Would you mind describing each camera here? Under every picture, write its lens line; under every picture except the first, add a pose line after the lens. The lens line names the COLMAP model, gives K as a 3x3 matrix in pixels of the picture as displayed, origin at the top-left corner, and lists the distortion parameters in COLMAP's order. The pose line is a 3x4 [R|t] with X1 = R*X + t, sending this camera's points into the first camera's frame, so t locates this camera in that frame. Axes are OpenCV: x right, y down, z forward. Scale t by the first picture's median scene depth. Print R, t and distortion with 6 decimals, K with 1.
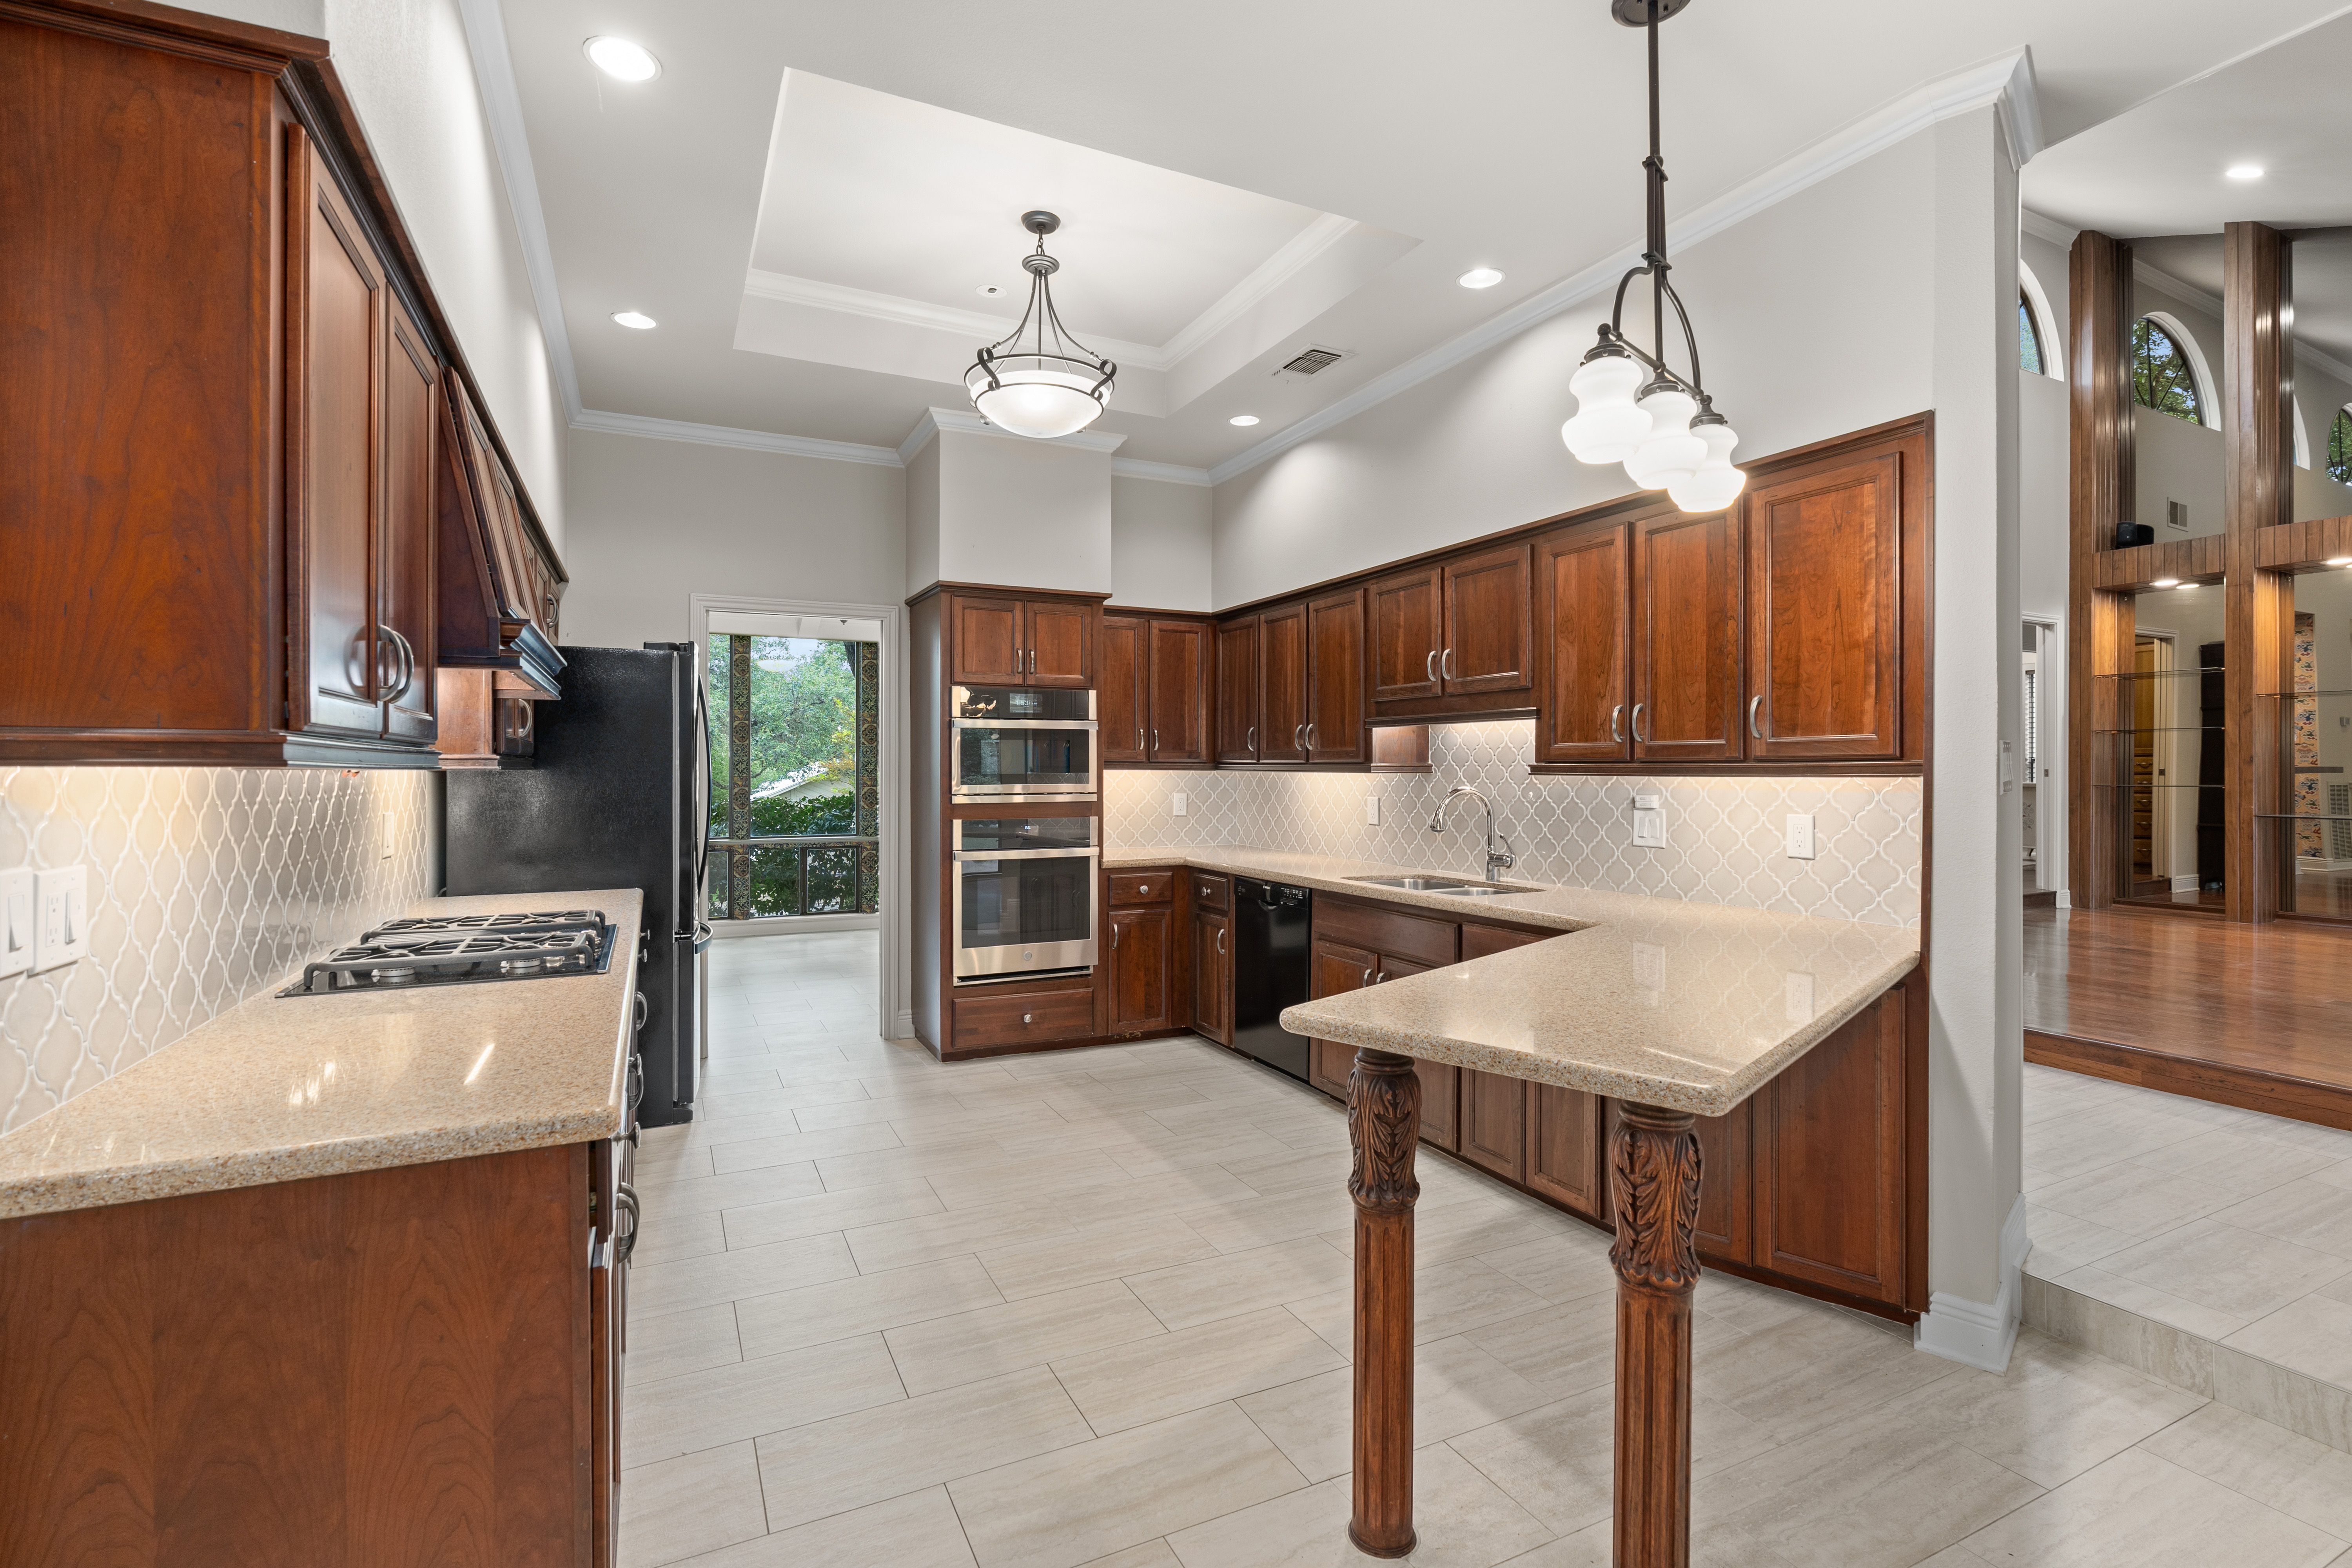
lens RADIAL K [[1070.7, 0, 1172.9], [0, 1070.7, 764.2], [0, 0, 1]] dist [-0.002288, -0.000220]
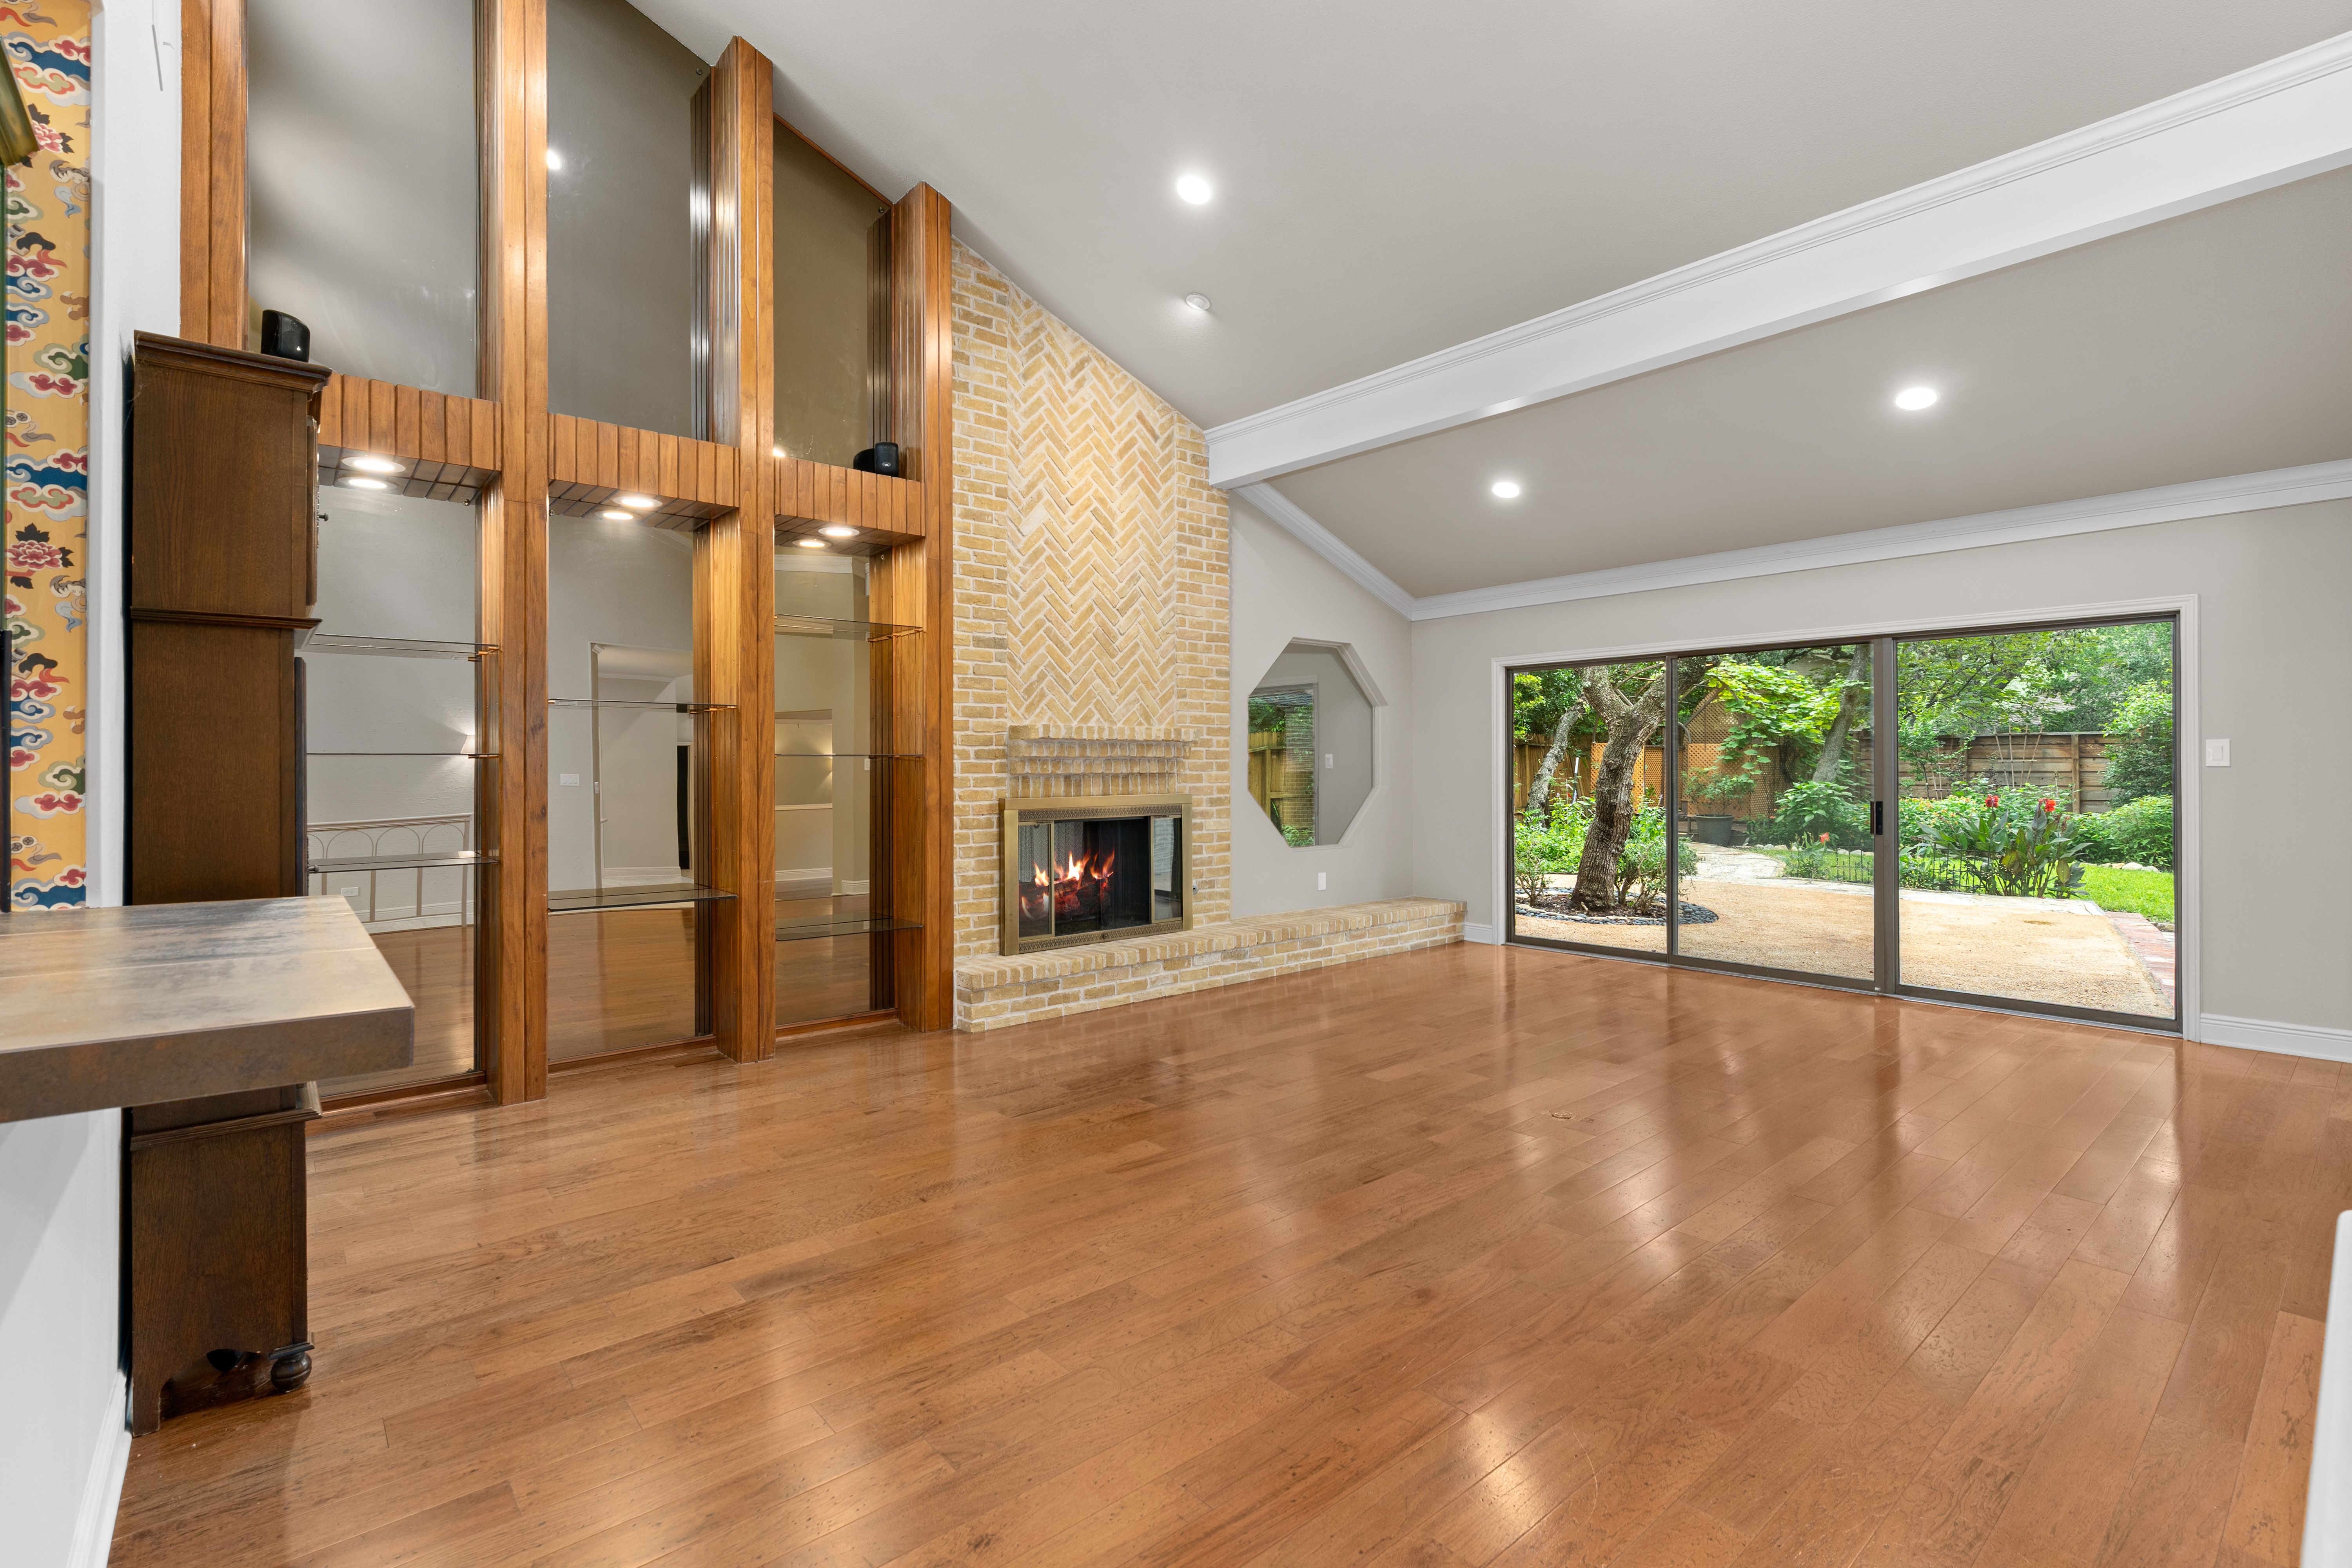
lens RADIAL K [[1070.7, 0, 1172.9], [0, 1070.7, 764.2], [0, 0, 1]] dist [-0.002288, -0.000220]
pose [[-0.244182, 0.005215, 0.969715, 0.552542], [0.000421, 0.999986, -0.005272, -0.039908], [-0.969729, -0.000879, -0.244181, 1.211365]]
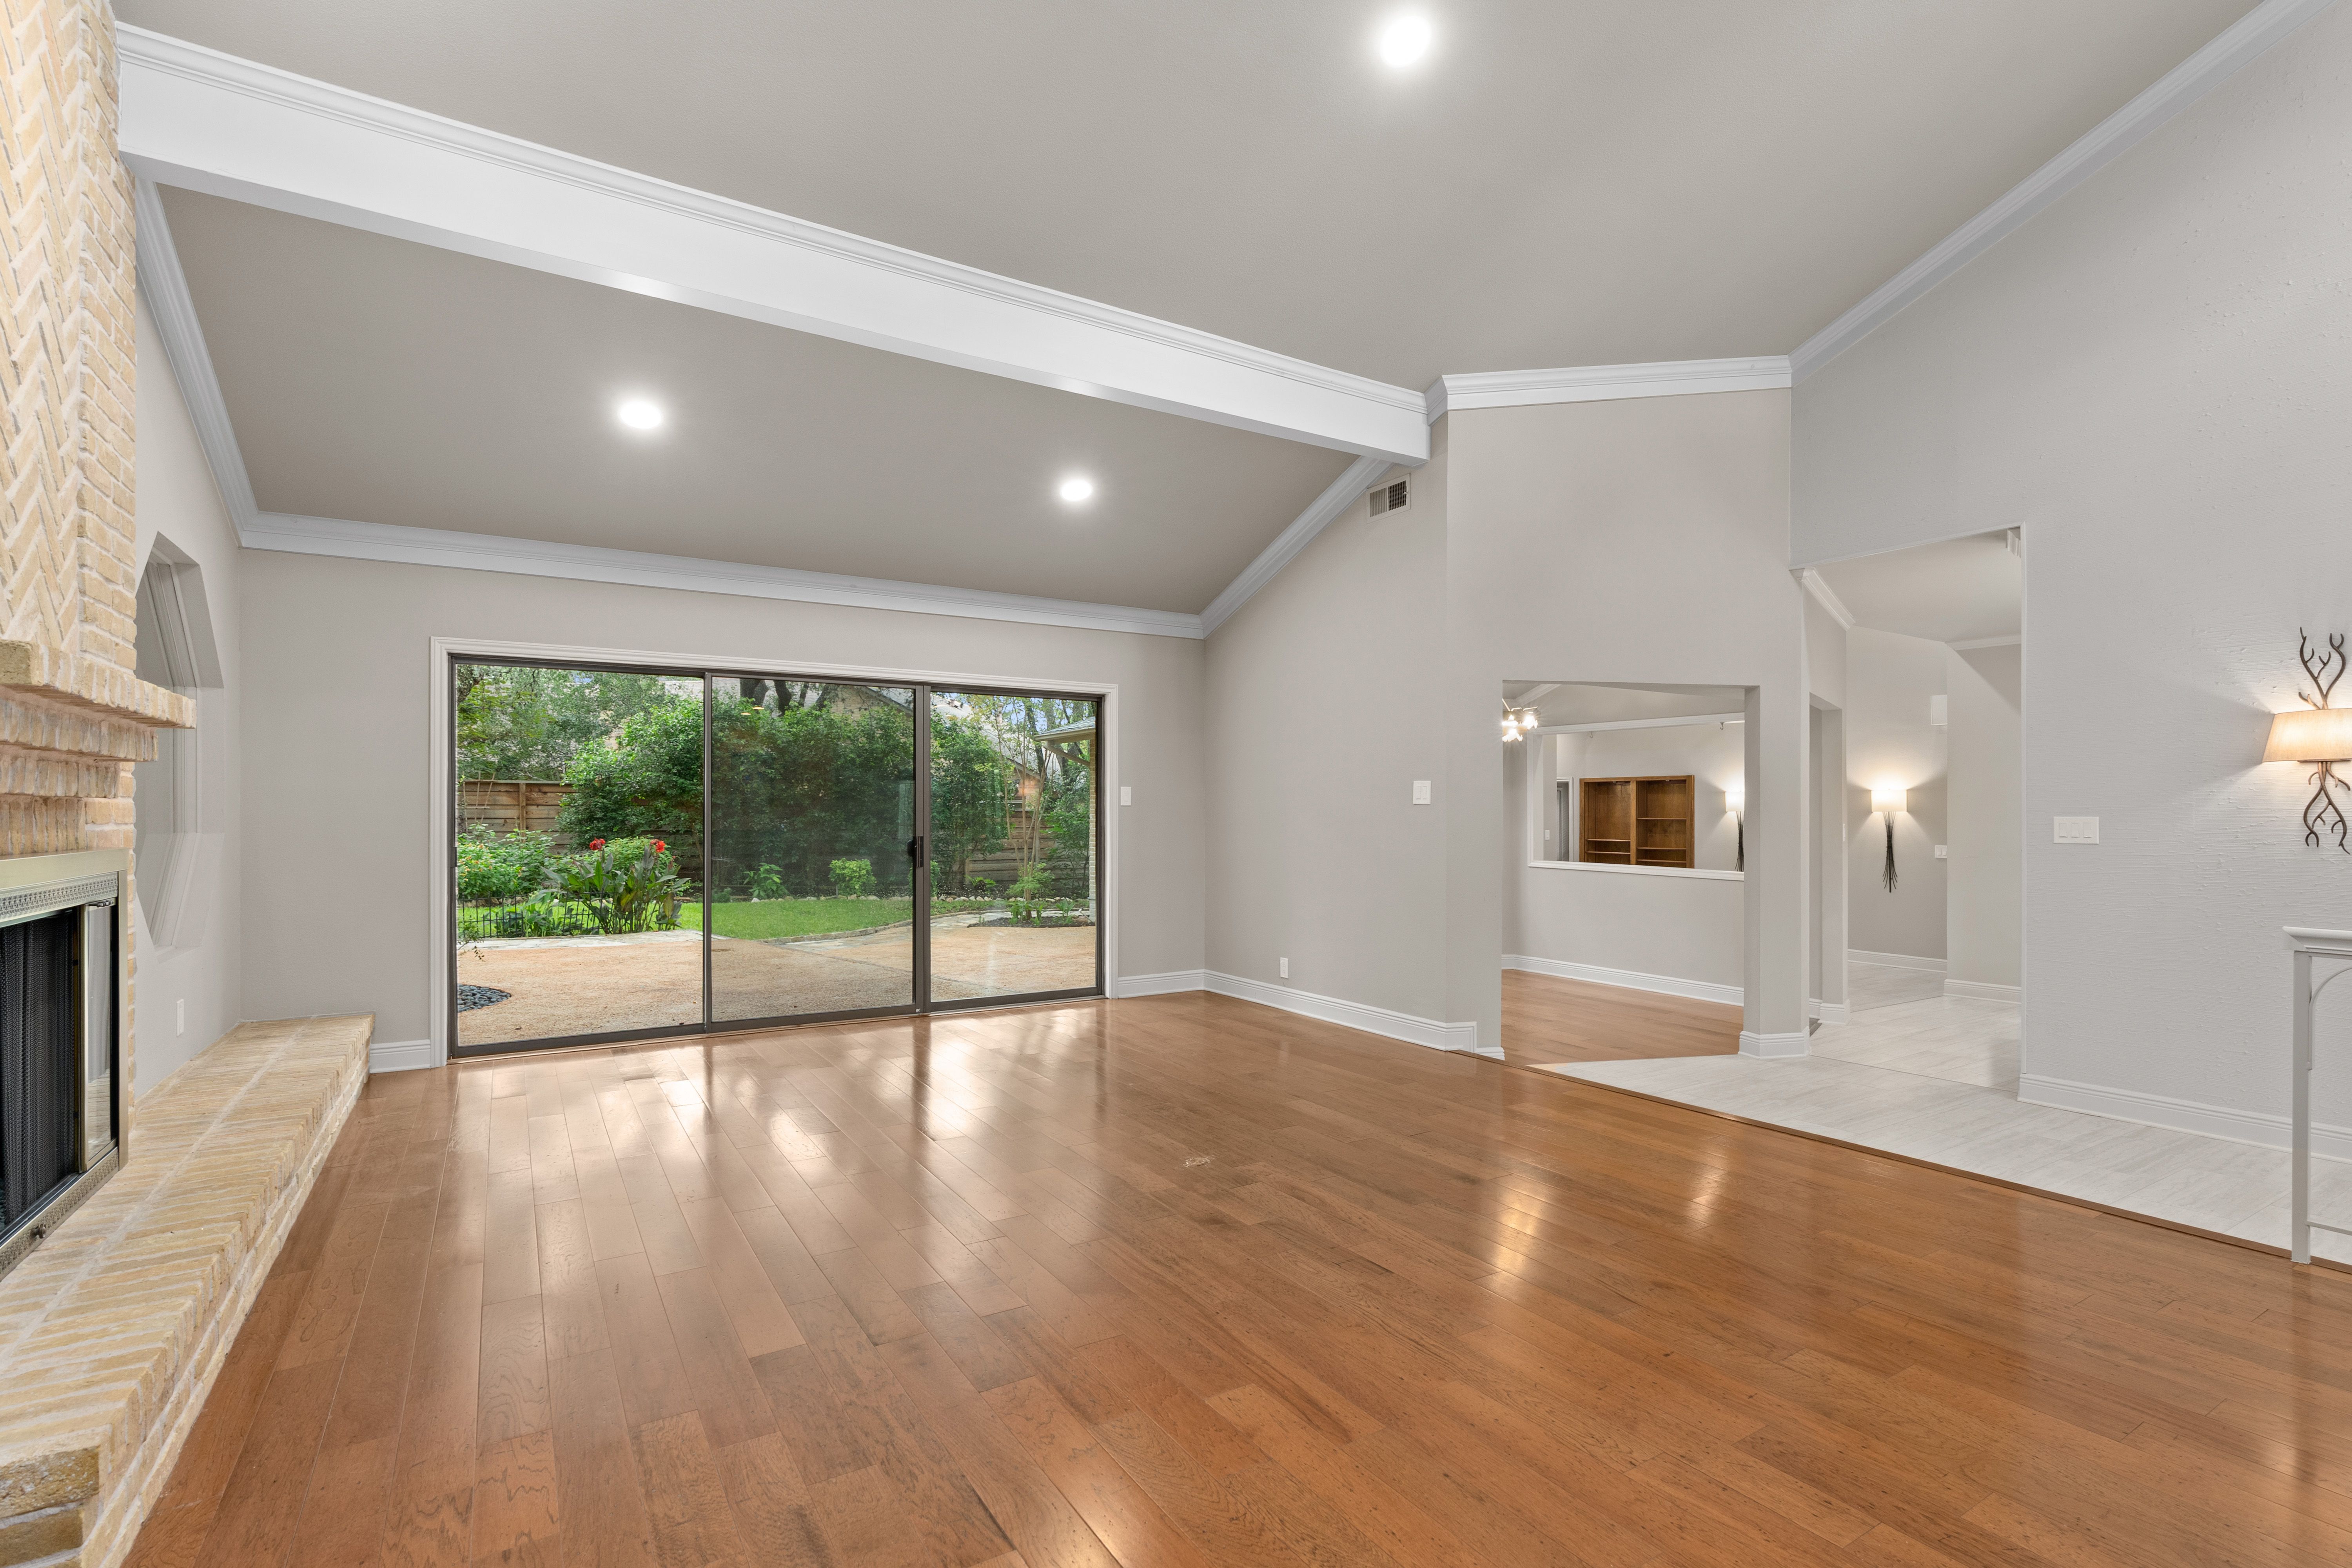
lens RADIAL K [[1094.9, 0, 1189.6], [0, 1094.9, 817.1], [0, 0, 1]] dist [0.000303, 0.000198]
pose [[-0.994502, 0.000120, -0.104718, 1.345047], [0.000422, 0.999996, -0.002858, -0.023883], [0.104717, -0.002886, -0.994498, 1.506880]]
